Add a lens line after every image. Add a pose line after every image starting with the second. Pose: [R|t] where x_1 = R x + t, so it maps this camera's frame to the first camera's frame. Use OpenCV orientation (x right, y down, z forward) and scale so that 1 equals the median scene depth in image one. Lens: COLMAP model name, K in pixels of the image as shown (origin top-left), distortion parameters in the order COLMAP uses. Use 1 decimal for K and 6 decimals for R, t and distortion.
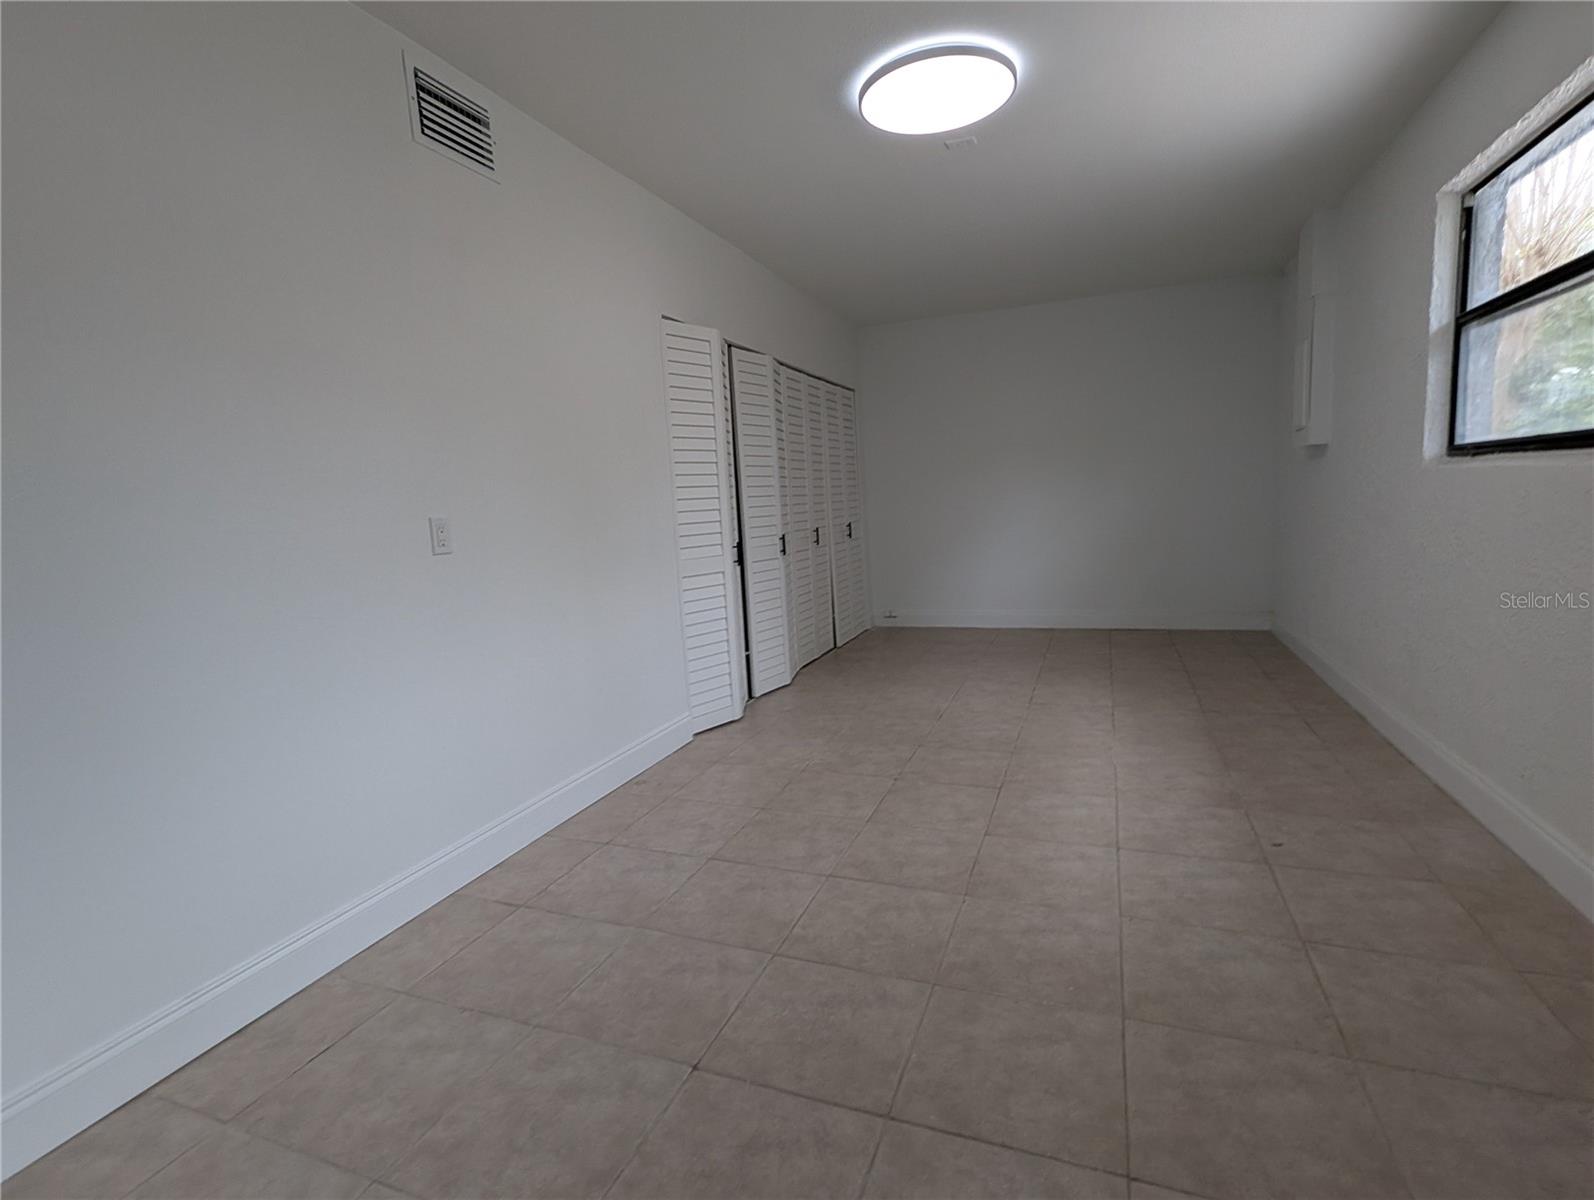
lens RADIAL K [[742.7, 0, 803.3], [0, 742.7, 597.7], [0, 0, 1]] dist [0.004088, 0.001283]
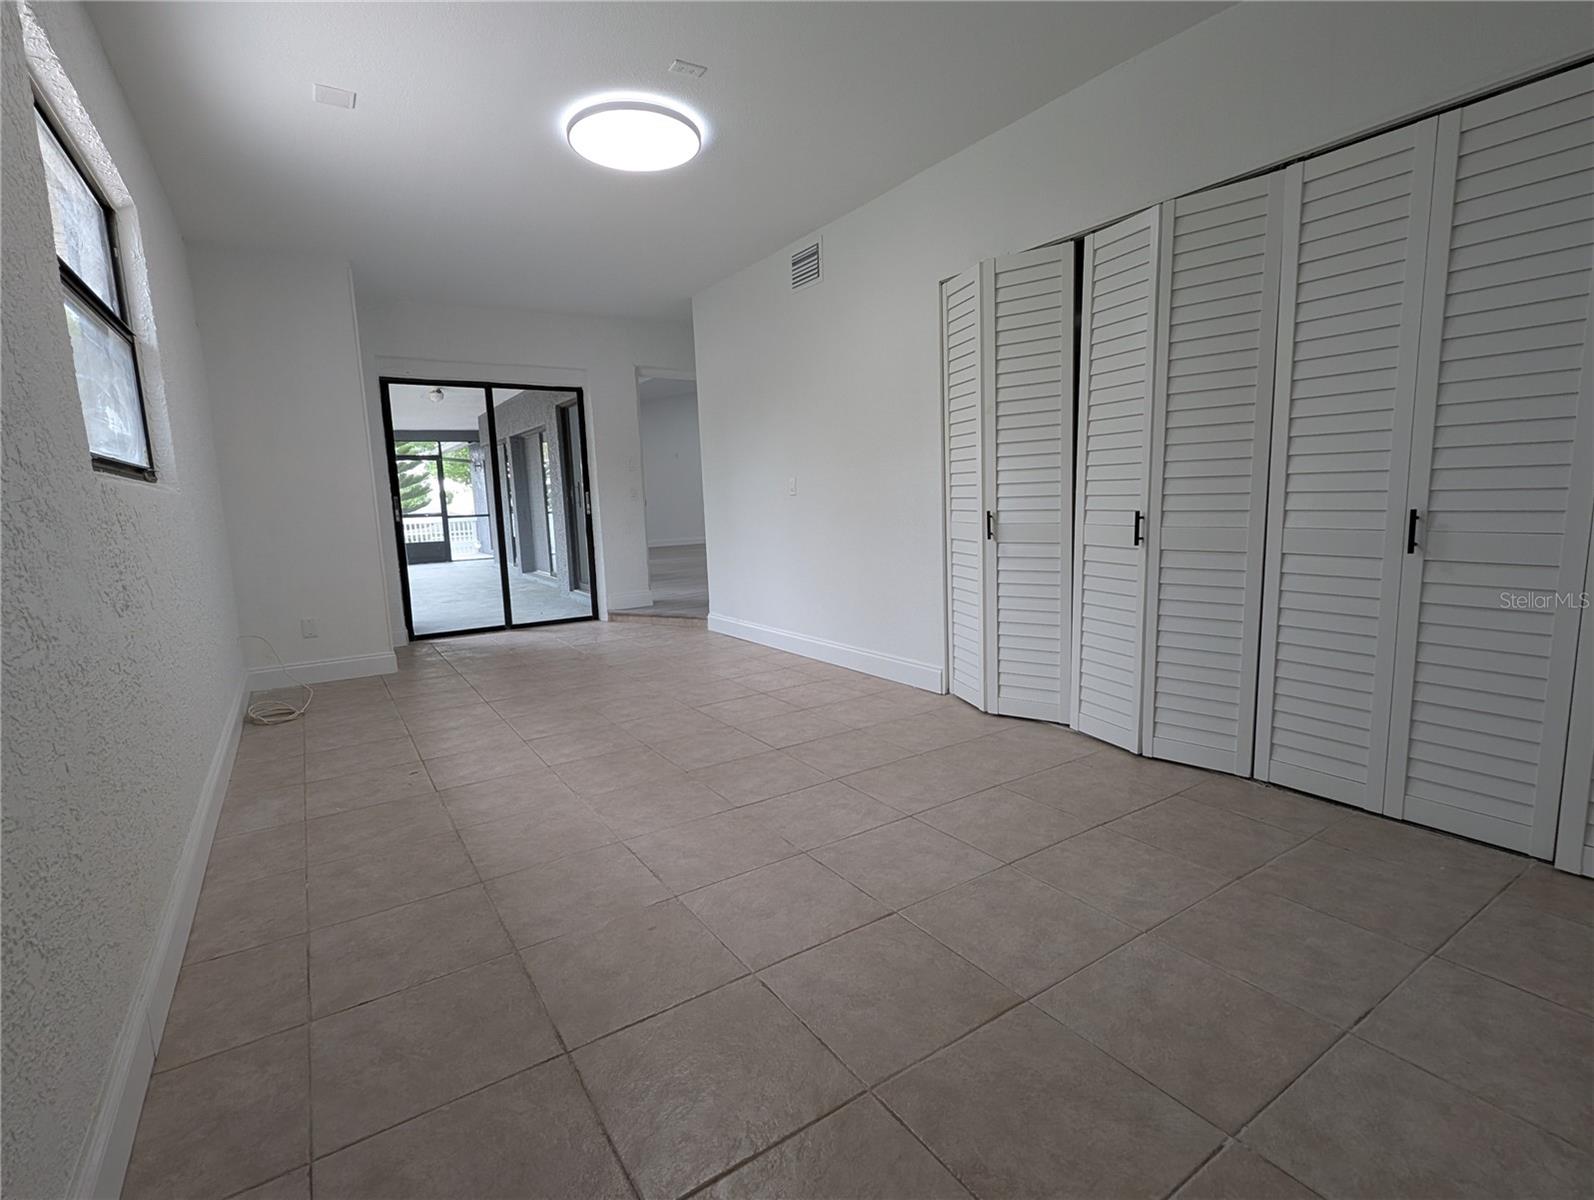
lens RADIAL K [[742.7, 0, 802.5], [0, 742.7, 598.4], [0, 0, 1]] dist [0.004088, 0.001283]
pose [[-0.558866, 0.191339, -0.806882, 1.084765], [-0.046408, 0.964275, 0.260806, -0.283043], [0.827958, 0.183202, -0.530021, 1.908115]]
